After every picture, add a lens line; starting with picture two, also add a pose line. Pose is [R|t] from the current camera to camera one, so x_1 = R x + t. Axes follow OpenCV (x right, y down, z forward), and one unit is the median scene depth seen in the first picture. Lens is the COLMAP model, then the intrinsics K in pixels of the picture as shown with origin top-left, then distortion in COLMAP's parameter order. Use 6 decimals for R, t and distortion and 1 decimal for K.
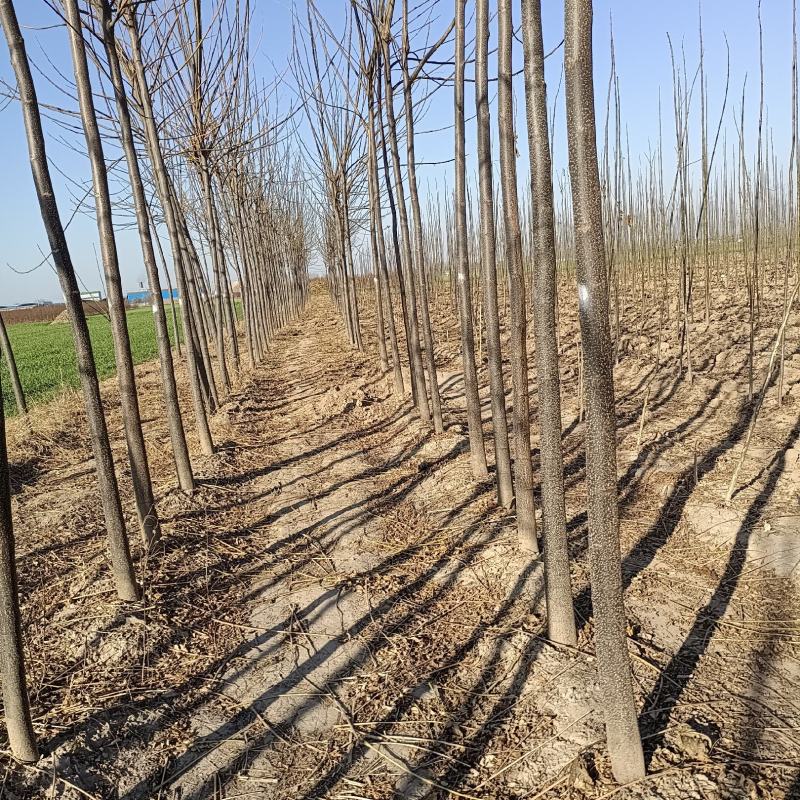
lens RADIAL K [[730.0, 0, 397.0], [0, 730.0, 399.7], [0, 0, 1]] dist [0.016716, 0.000000]
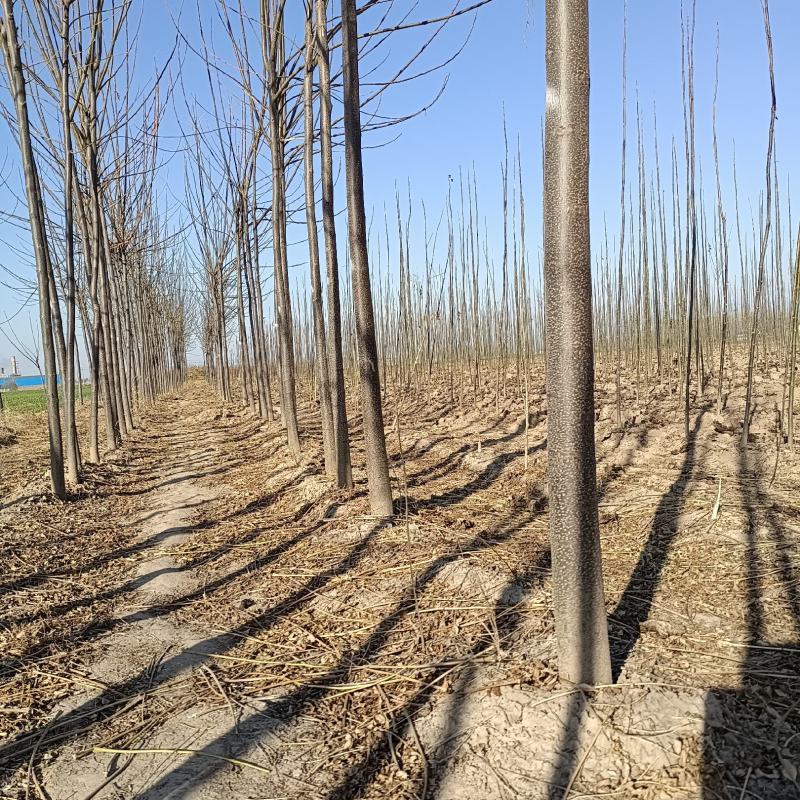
lens RADIAL K [[730.0, 0, 402.0], [0, 730.0, 402.3], [0, 0, 1]] dist [0.016716, 0.000000]
pose [[0.985273, 0.020445, 0.169762, 0.026690], [0.001277, 0.991918, -0.126876, 0.084275], [-0.170984, 0.125224, 0.977284, -0.279062]]
